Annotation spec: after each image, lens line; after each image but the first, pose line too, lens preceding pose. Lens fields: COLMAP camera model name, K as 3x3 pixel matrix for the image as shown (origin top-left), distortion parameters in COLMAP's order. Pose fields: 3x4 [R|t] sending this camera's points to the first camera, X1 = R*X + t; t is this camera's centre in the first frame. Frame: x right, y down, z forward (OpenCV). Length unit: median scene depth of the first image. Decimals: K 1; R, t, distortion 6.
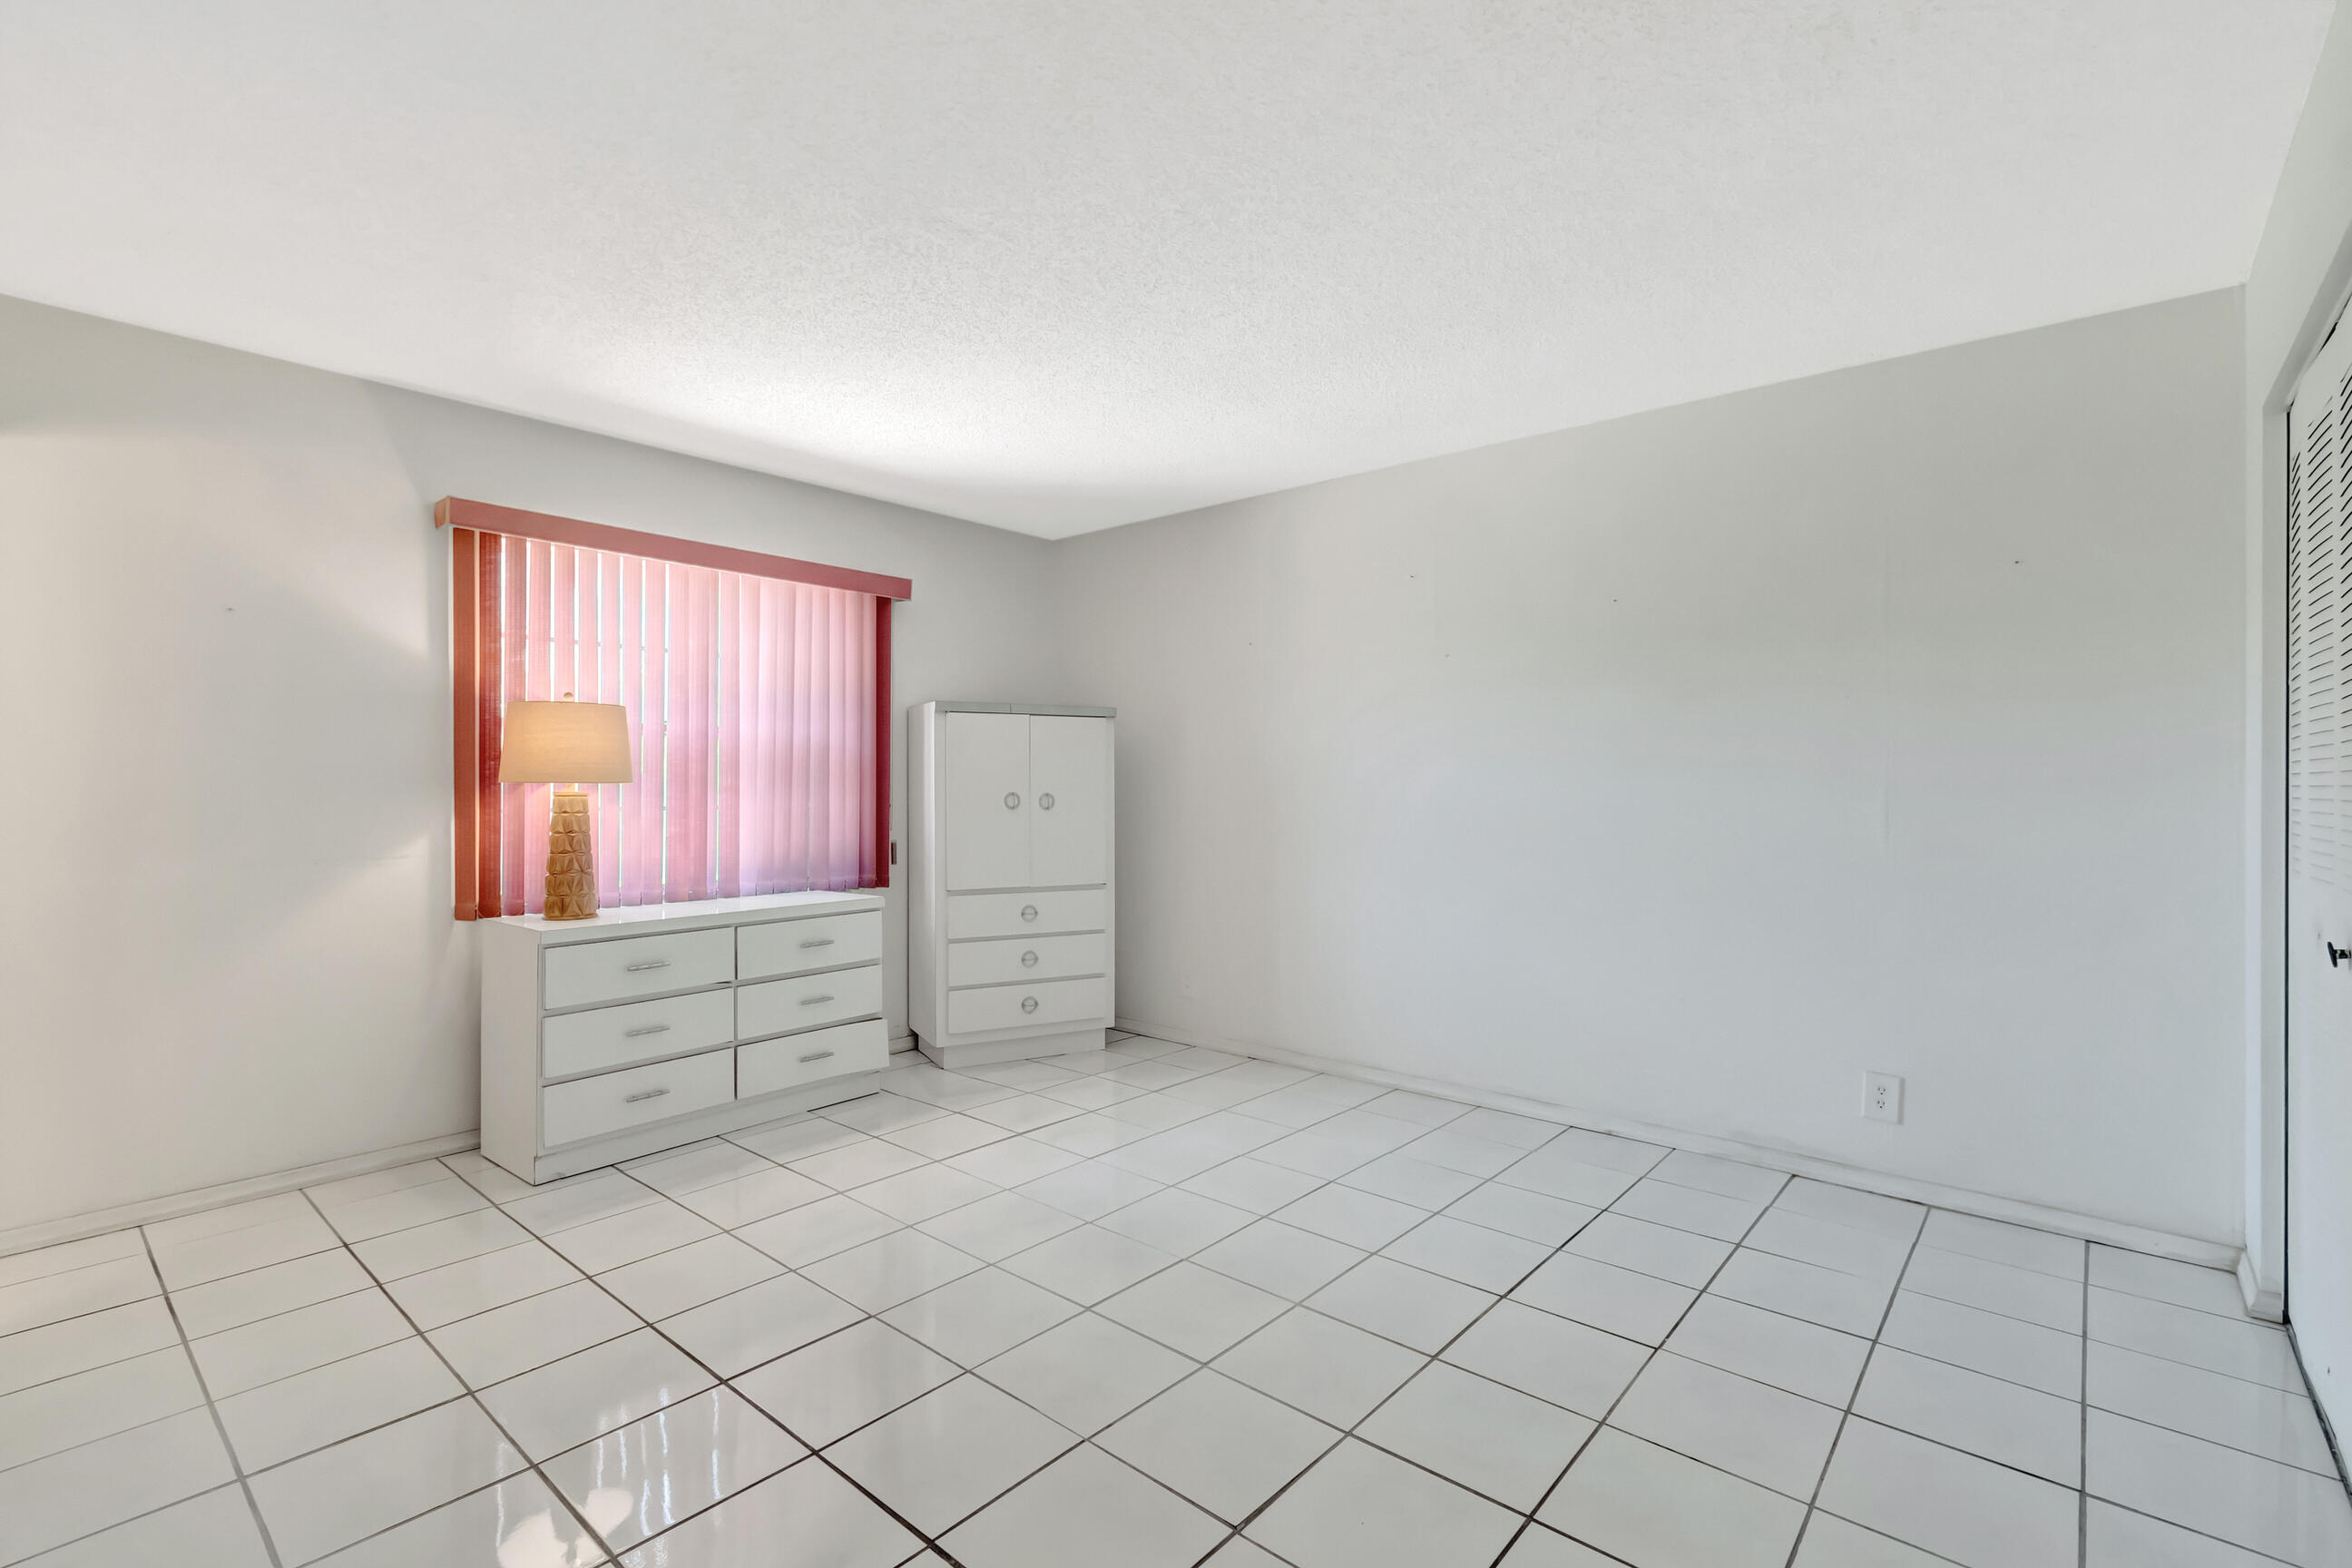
lens RADIAL K [[1047.6, 0, 1176.2], [0, 1047.6, 782.6], [0, 0, 1]] dist [0.008900, -0.004969]
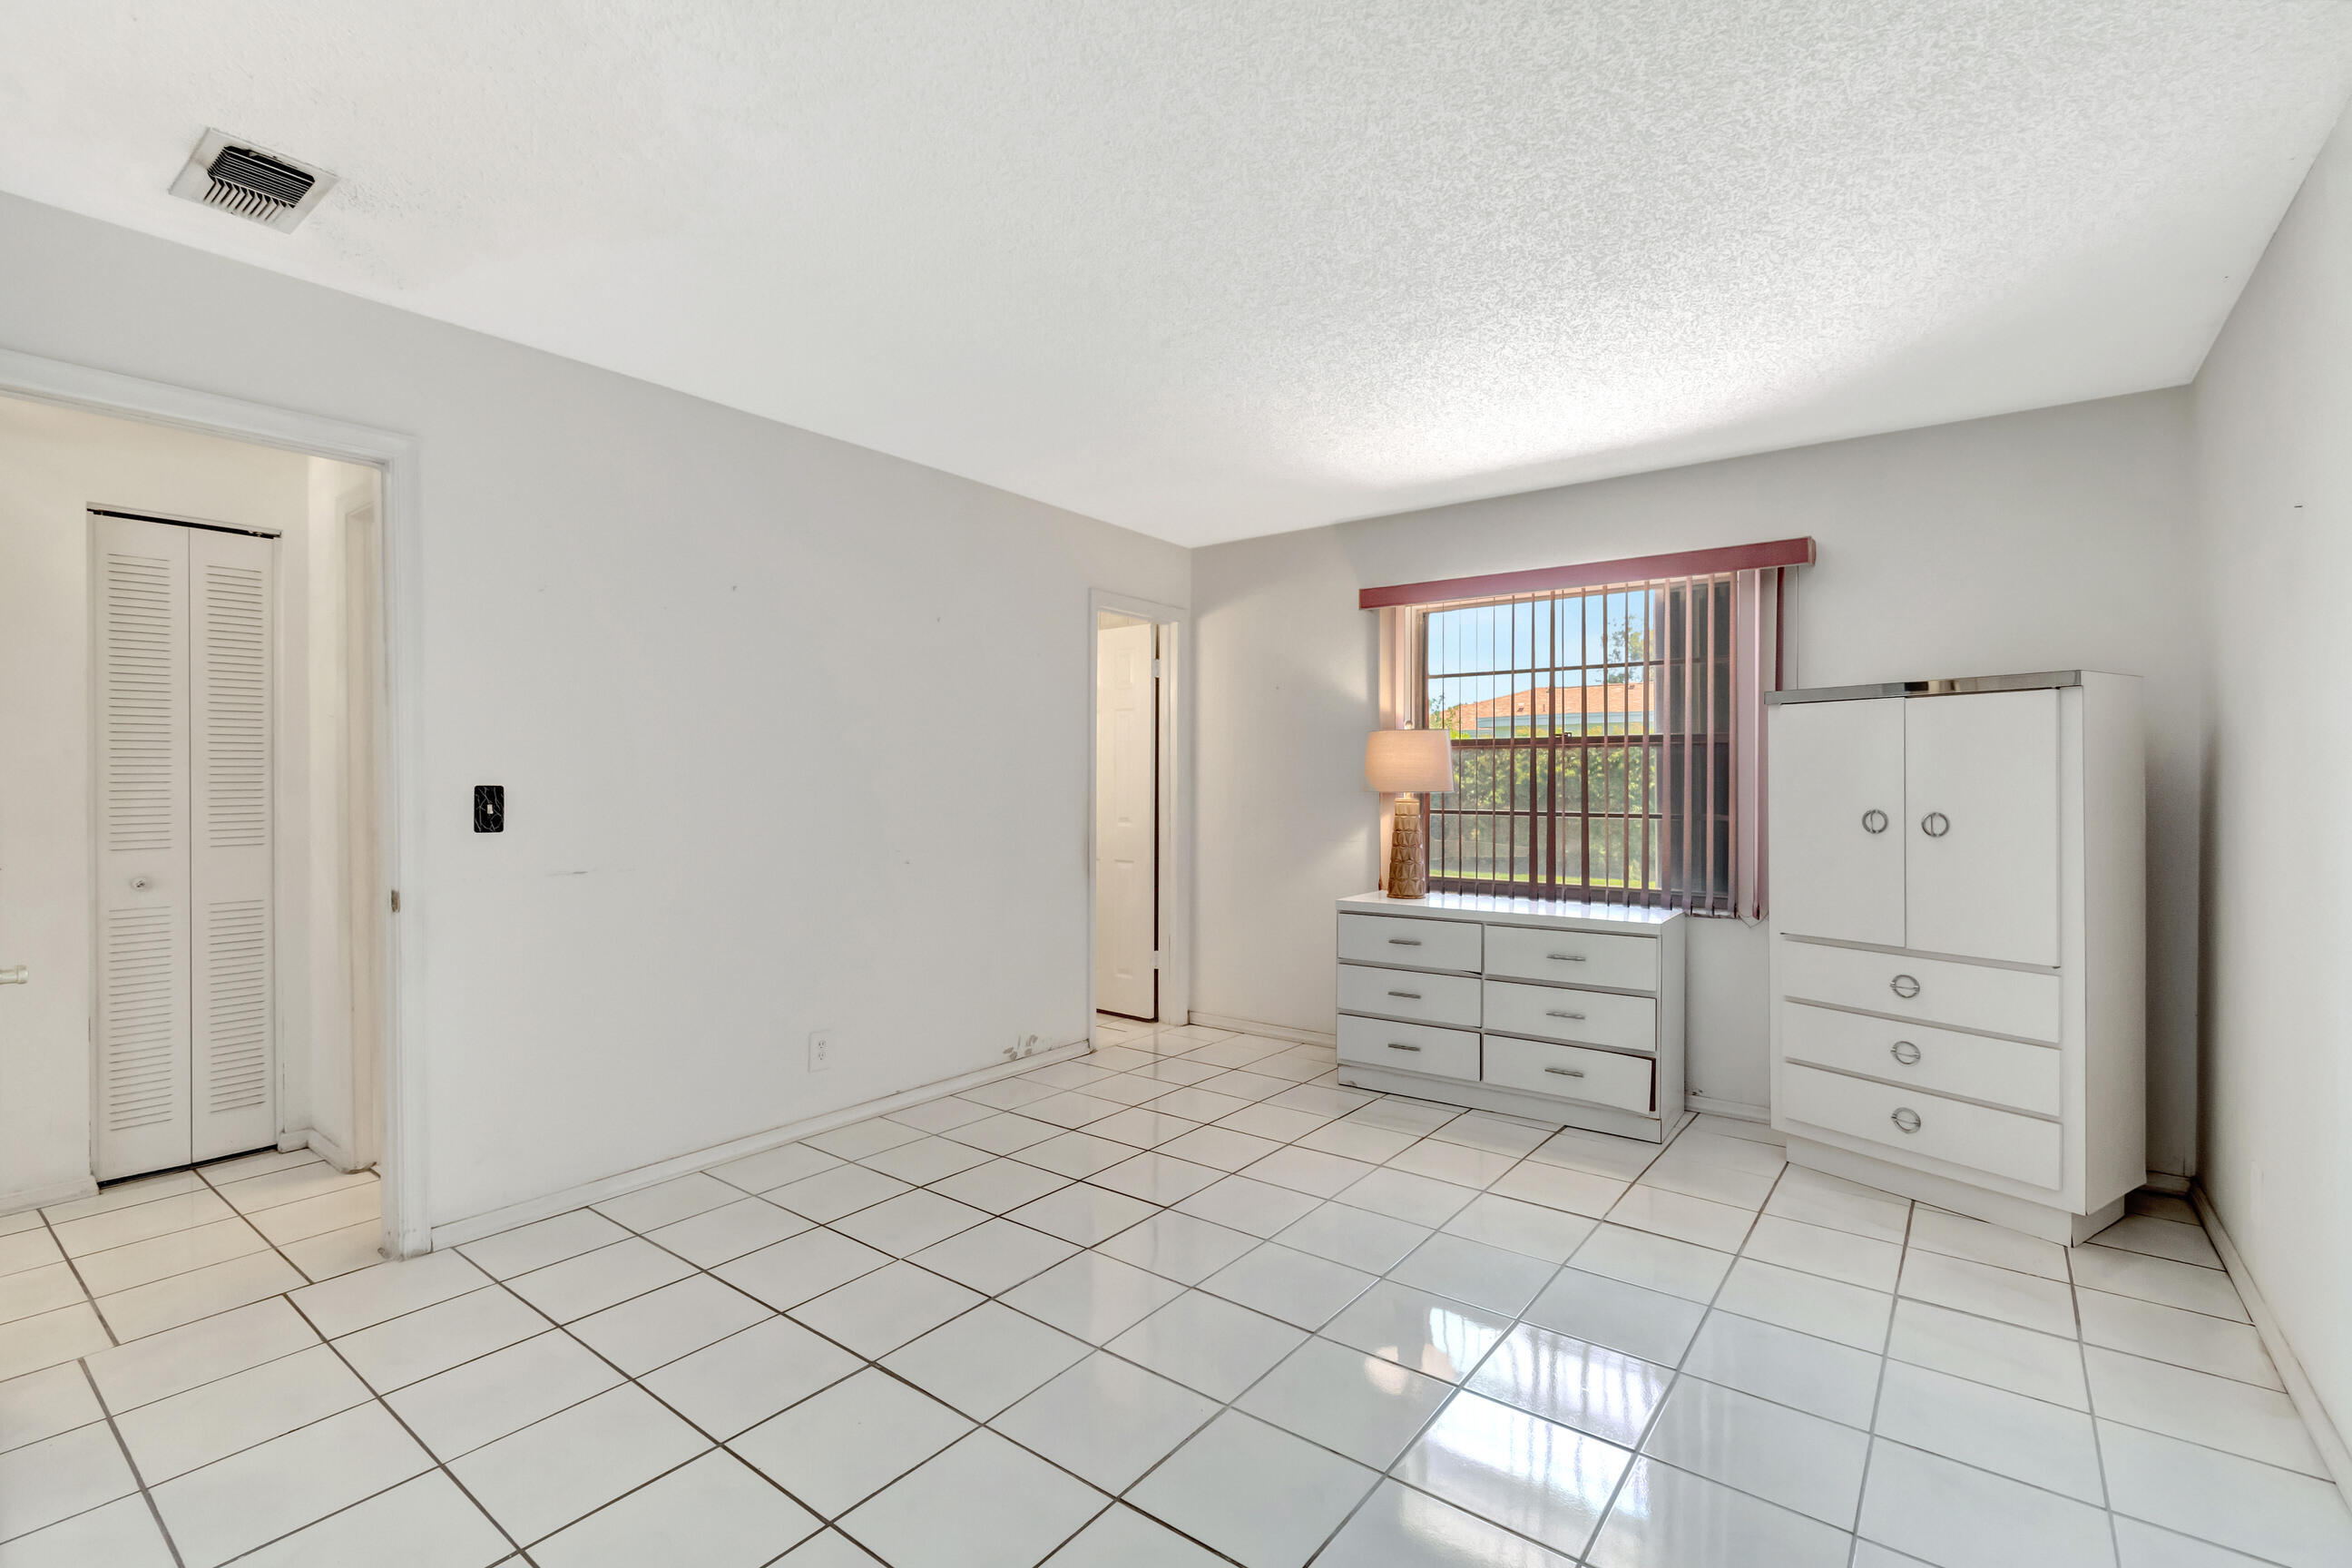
lens RADIAL K [[1047.6, 0, 1177.9], [0, 1047.6, 785.2], [0, 0, 1]] dist [0.008900, -0.004969]
pose [[0.064911, 0.006553, -0.997870, 0.592986], [0.003297, 0.999972, 0.006781, -0.015328], [0.997886, -0.003730, 0.064887, 0.555697]]
